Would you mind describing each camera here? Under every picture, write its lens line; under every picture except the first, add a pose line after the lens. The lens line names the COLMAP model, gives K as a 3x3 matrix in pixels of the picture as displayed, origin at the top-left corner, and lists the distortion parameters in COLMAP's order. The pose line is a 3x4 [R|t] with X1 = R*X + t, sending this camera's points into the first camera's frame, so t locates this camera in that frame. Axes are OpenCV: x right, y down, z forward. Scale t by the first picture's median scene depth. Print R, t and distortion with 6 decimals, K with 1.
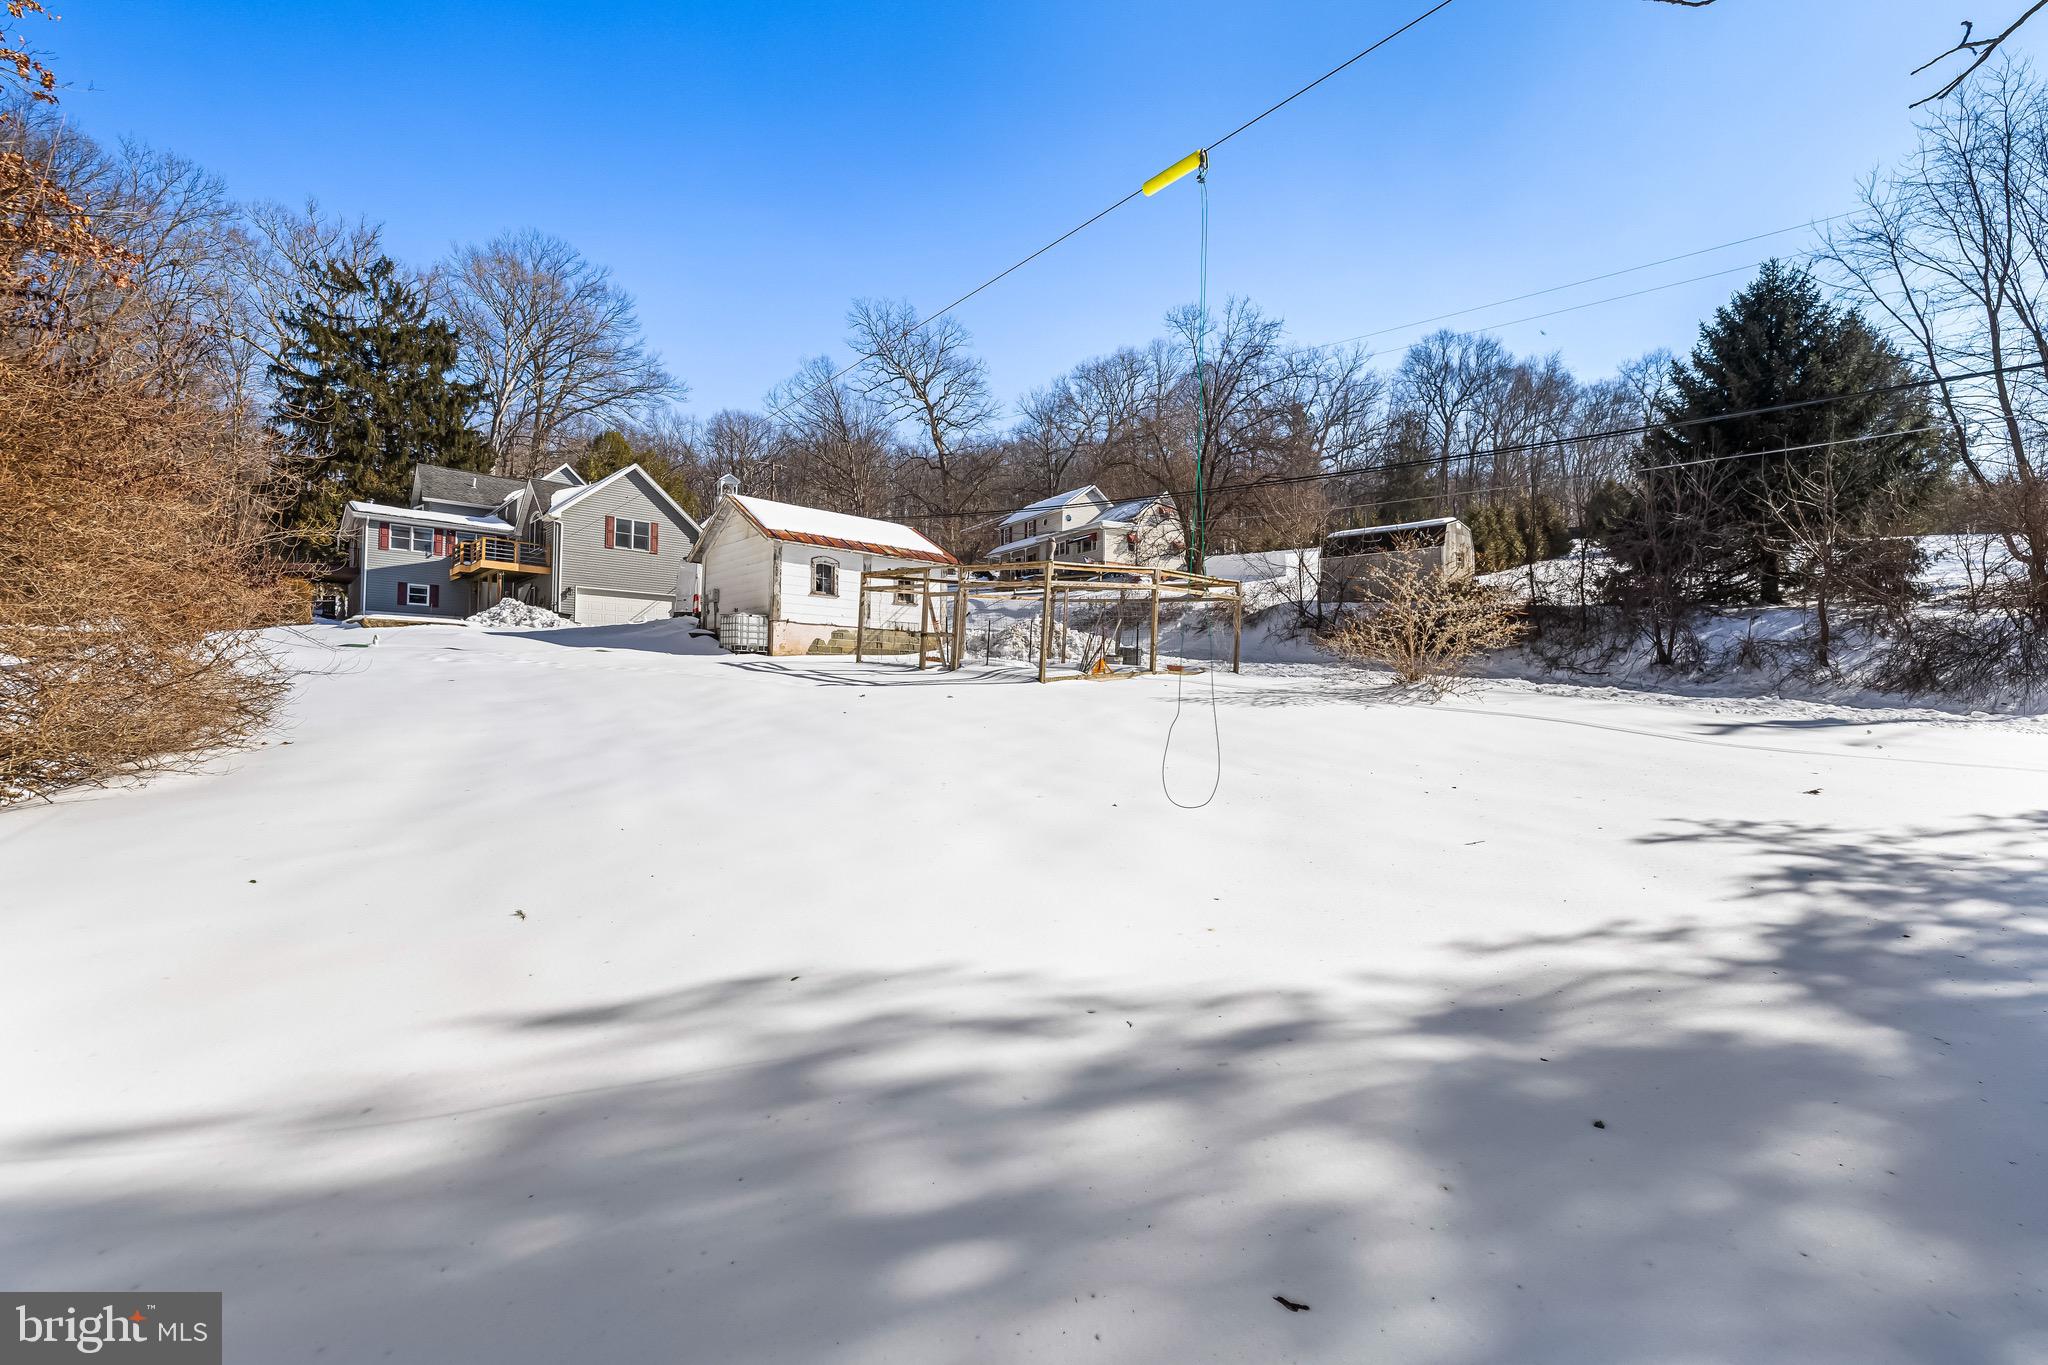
lens RADIAL K [[826.5, 0, 1018.3], [0, 826.5, 676.4], [0, 0, 1]] dist [0.001691, 0.000366]
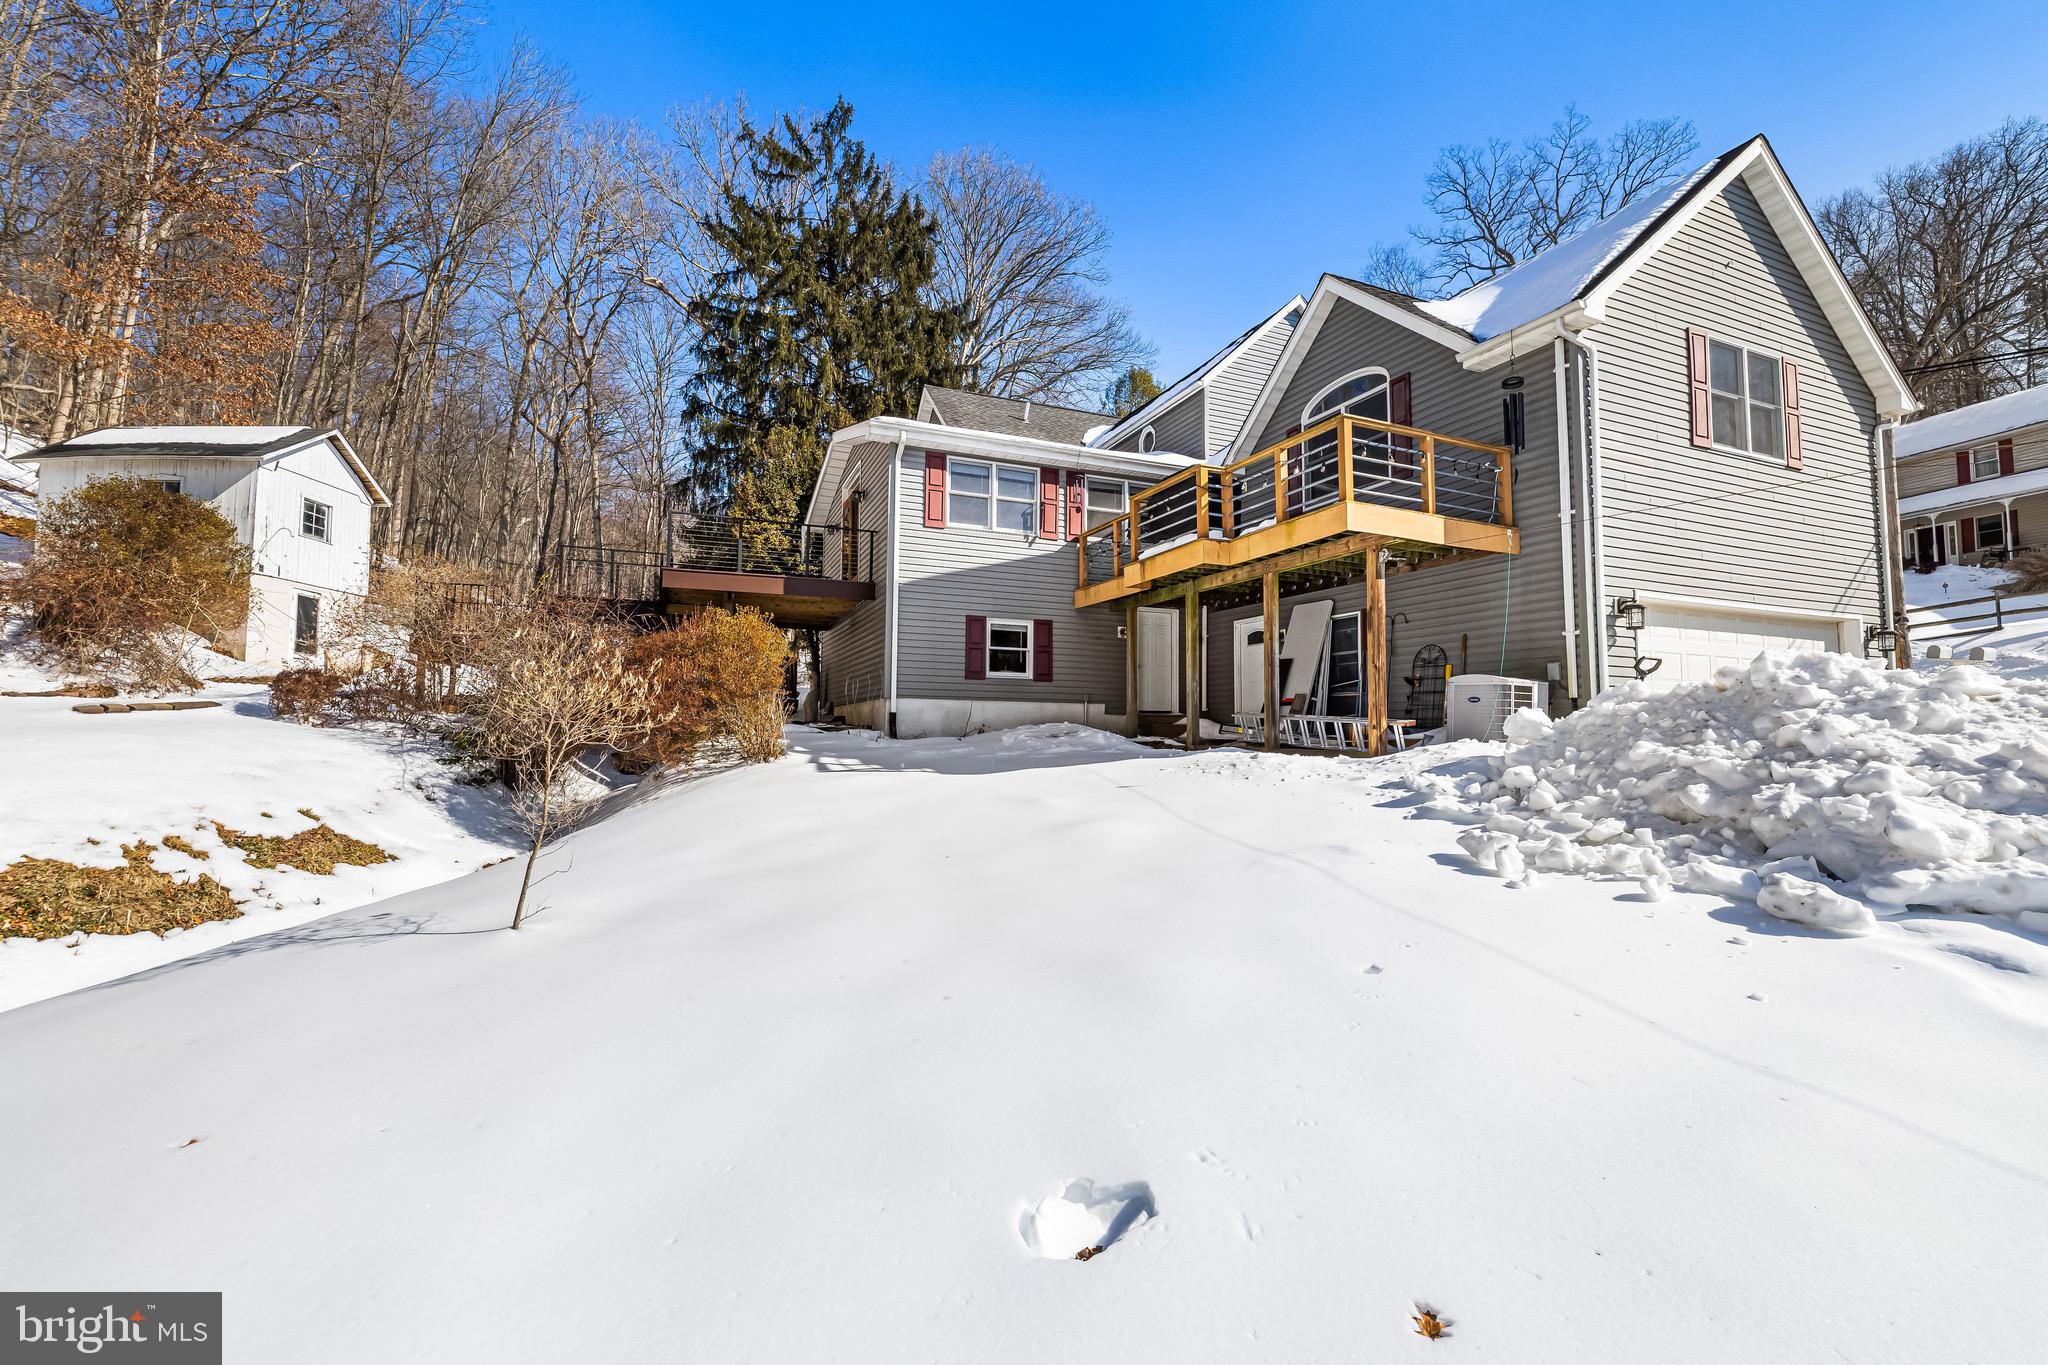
lens RADIAL K [[826.5, 0, 1025.8], [0, 826.5, 693.5], [0, 0, 1]] dist [0.001691, 0.000366]
pose [[0.937811, -0.015571, -0.346797, -0.591058], [0.006308, 0.999593, -0.027823, -0.068982], [0.347089, 0.023906, 0.937527, 0.662196]]
